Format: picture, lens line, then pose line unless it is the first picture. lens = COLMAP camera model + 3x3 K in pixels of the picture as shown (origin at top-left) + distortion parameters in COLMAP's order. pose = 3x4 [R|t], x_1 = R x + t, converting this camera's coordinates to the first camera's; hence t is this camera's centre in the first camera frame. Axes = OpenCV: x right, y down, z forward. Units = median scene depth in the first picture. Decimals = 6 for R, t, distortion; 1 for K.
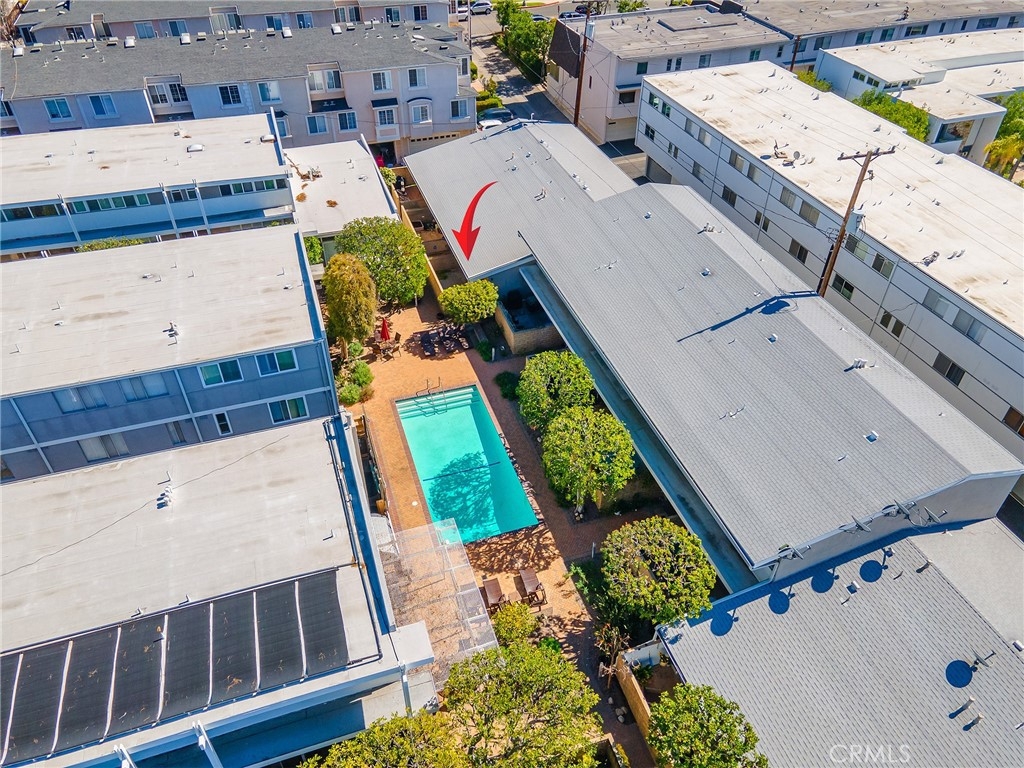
lens RADIAL K [[749.2, 0, 511.2], [0, 749.2, 385.9], [0, 0, 1]] dist [0.033988, 0.016434]
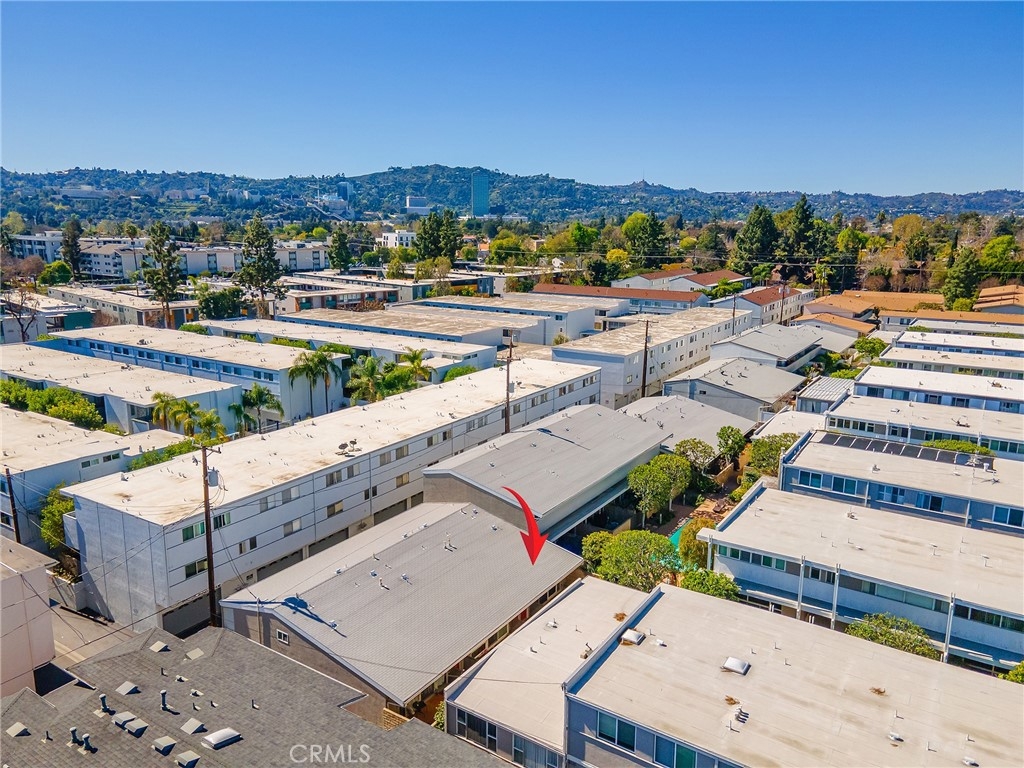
lens RADIAL K [[749.2, 0, 508.9], [0, 749.2, 382.6], [0, 0, 1]] dist [0.033988, 0.016434]
pose [[-0.626308, -0.169927, 0.760830, -0.898722], [0.492681, 0.670067, 0.555225, -1.124612], [-0.604155, 0.722589, -0.335949, 1.390509]]
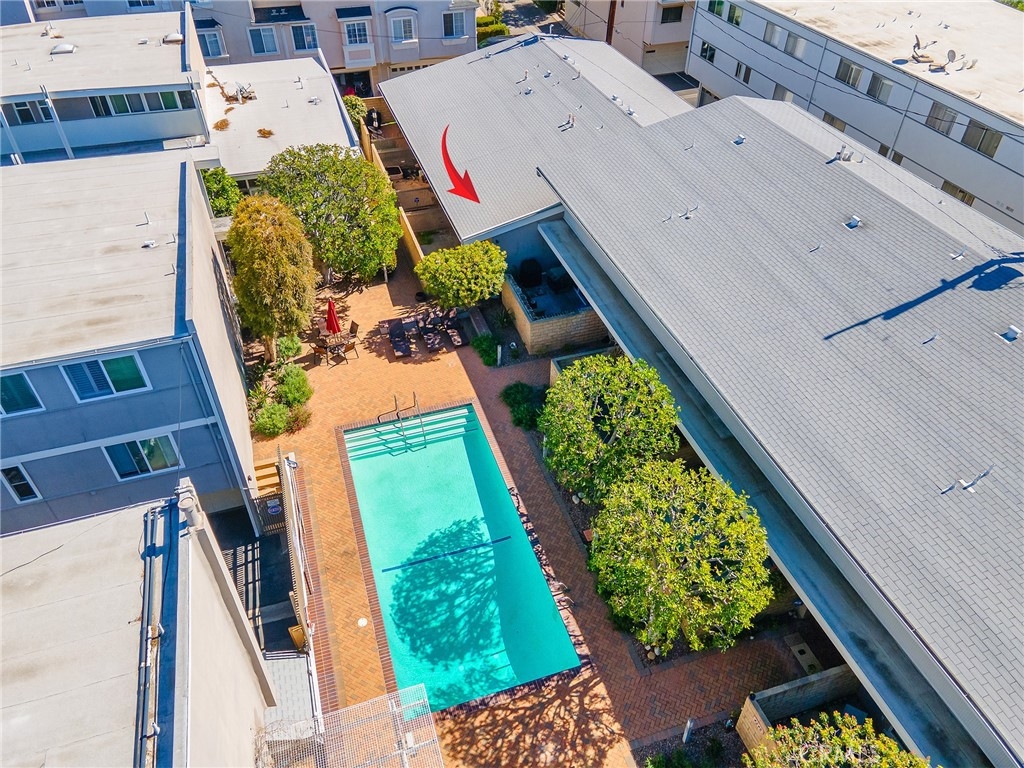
lens RADIAL K [[749.2, 0, 512.5], [0, 749.2, 387.1], [0, 0, 1]] dist [0.033988, 0.016434]
pose [[0.999992, 0.001355, -0.003692, -0.010348], [-0.001276, 0.999768, 0.021496, -0.029671], [0.003720, -0.021492, 0.999762, 0.364023]]
